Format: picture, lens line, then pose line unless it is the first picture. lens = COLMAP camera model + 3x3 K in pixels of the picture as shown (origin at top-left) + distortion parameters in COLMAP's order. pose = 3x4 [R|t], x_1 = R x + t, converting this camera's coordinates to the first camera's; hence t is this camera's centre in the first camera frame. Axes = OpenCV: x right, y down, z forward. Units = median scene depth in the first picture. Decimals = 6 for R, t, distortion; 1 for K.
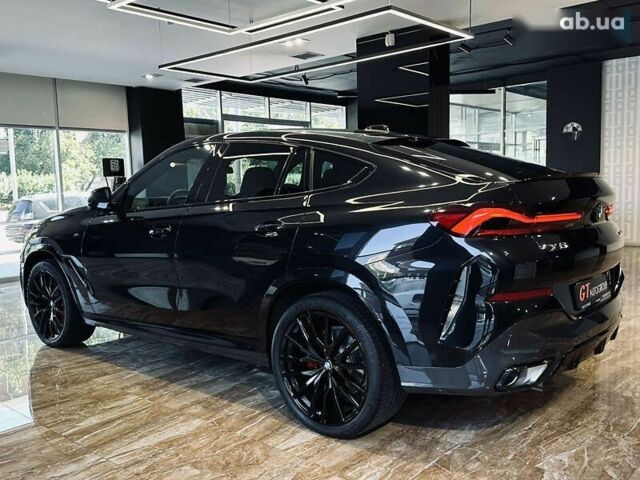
lens RADIAL K [[607.2, 0, 329.0], [0, 607.2, 263.5], [0, 0, 1]] dist [0.017741, 0.000000]
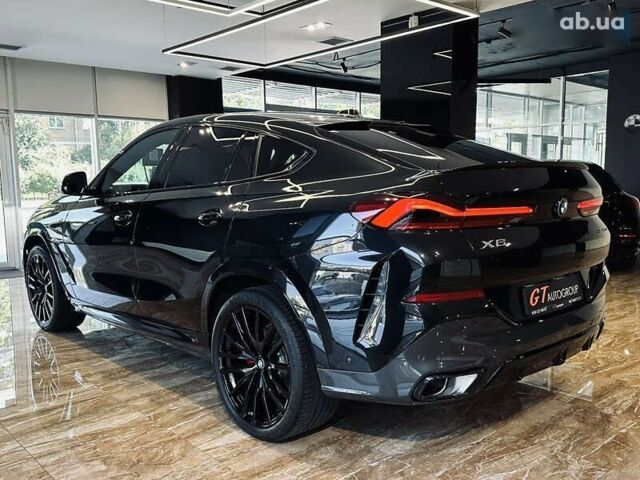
lens RADIAL K [[607.2, 0, 341.7], [0, 607.2, 276.6], [0, 0, 1]] dist [0.017741, 0.000000]
pose [[0.993754, 0.034543, -0.106113, 0.195485], [-0.031366, 0.999013, 0.031463, -0.000464], [0.107095, -0.027938, 0.993856, 0.072933]]
